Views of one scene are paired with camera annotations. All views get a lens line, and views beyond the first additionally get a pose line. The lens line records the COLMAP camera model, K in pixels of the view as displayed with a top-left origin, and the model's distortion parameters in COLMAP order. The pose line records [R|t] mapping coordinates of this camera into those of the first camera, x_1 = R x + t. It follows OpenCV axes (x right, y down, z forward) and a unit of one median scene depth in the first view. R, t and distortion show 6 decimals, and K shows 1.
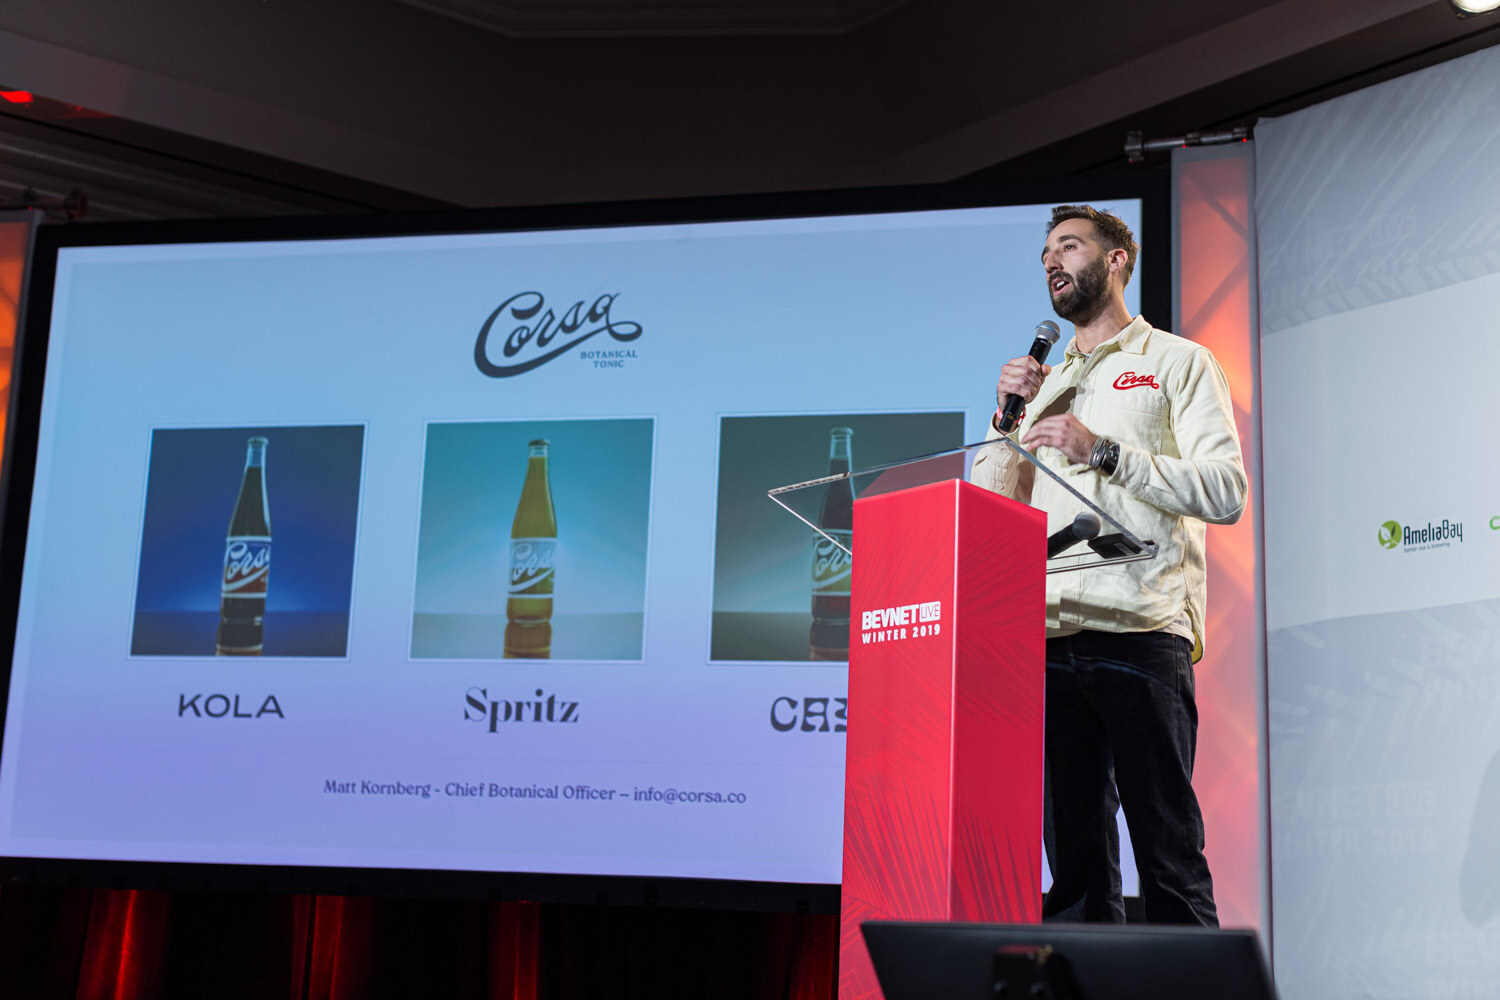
lens RADIAL K [[2148.4, 0, 743.9], [0, 2148.4, 477.5], [0, 0, 1]] dist [0.038803, -0.064694]
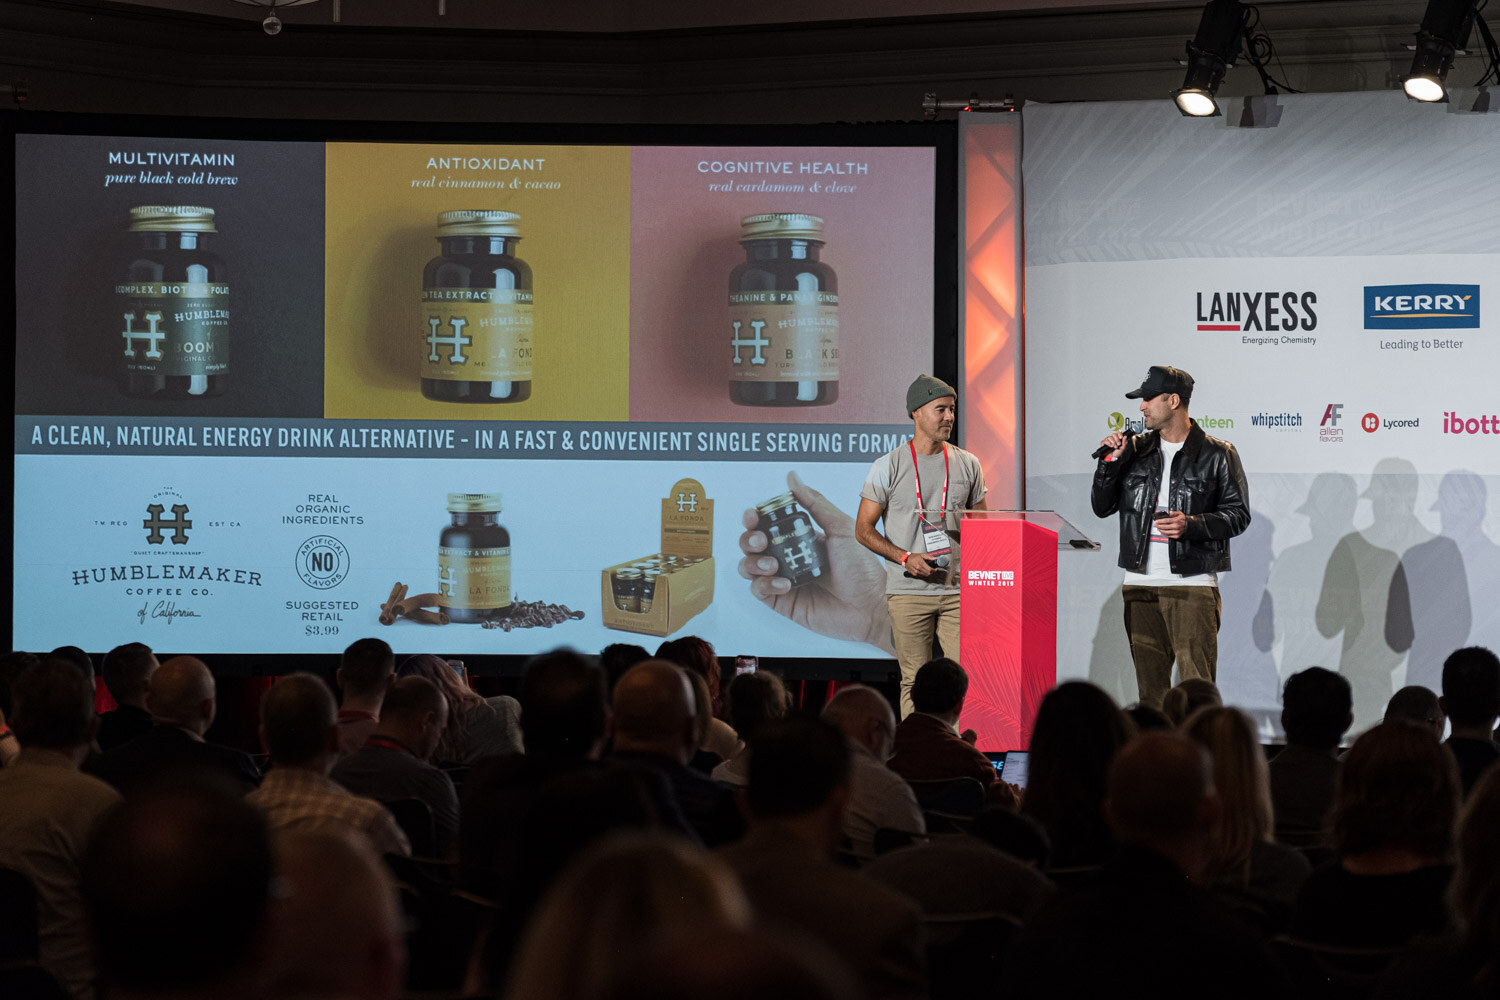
lens RADIAL K [[5763.6, 0, 750.0], [0, 5763.6, 500.0], [0, 0, 1]] dist [0.113541, -0.987782]
pose [[0.943929, -0.028918, 0.328879, -1.289563], [-0.038478, 0.979732, 0.196582, -0.714301], [-0.327898, -0.198214, 0.923685, -2.693044]]
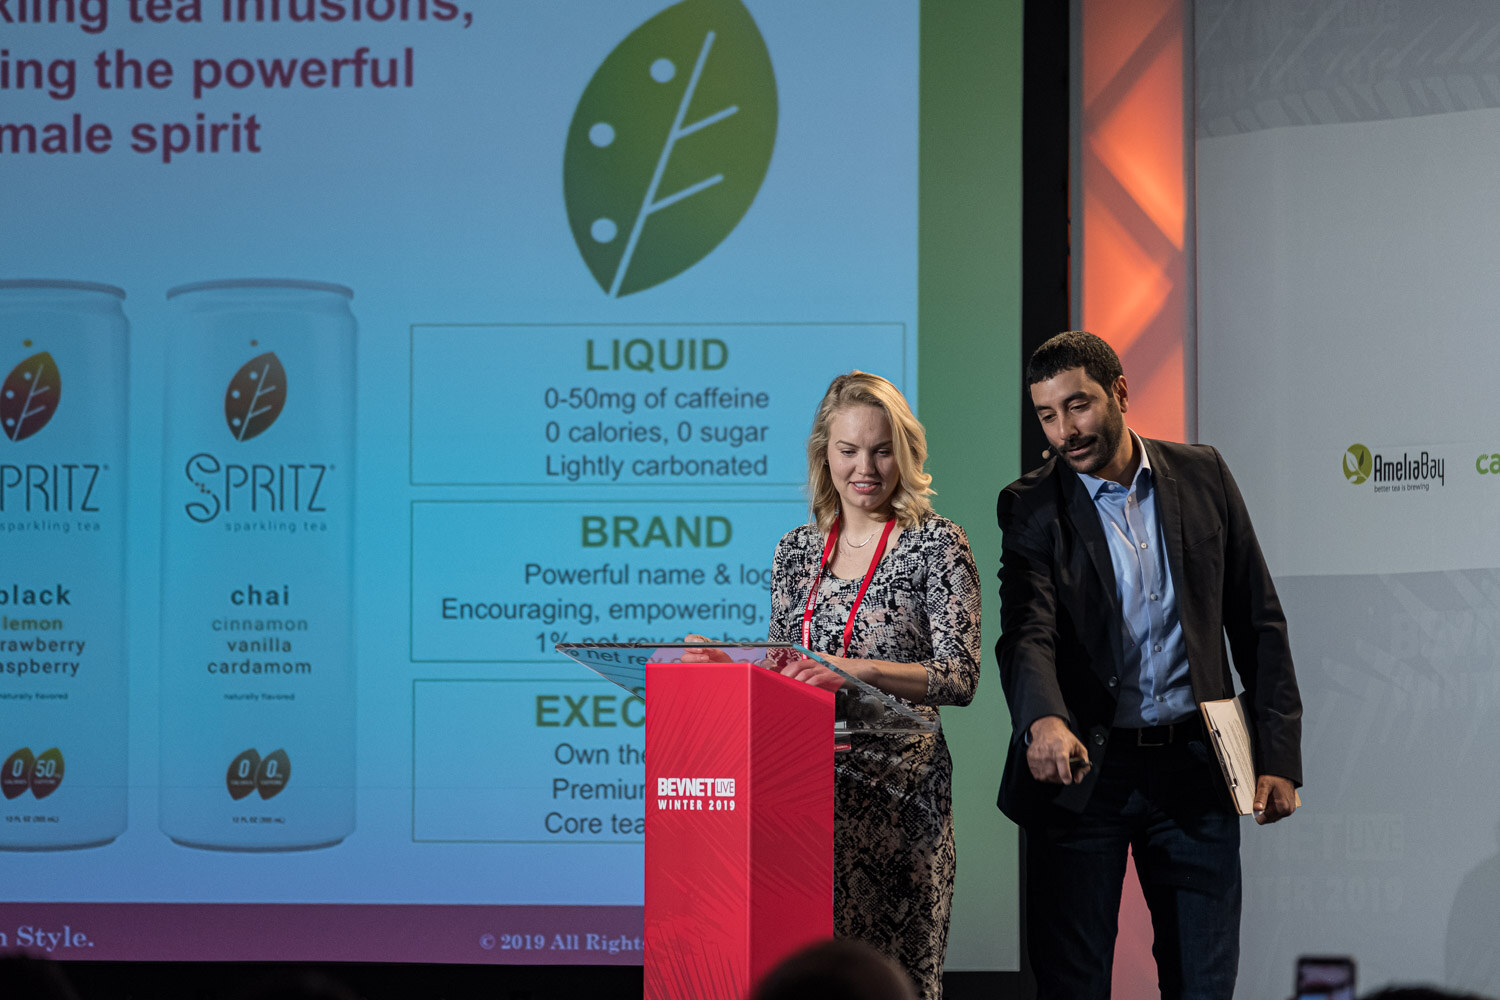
lens RADIAL K [[9277.7, 0, 750.0], [0, 9277.7, 500.0], [0, 0, 1]] dist [0.208973, 38.927615]
pose [[0.994677, -0.032717, 0.097715, -0.197959], [0.014951, 0.984045, 0.177289, -0.512566], [-0.101956, -0.174884, 0.979296, -1.991018]]
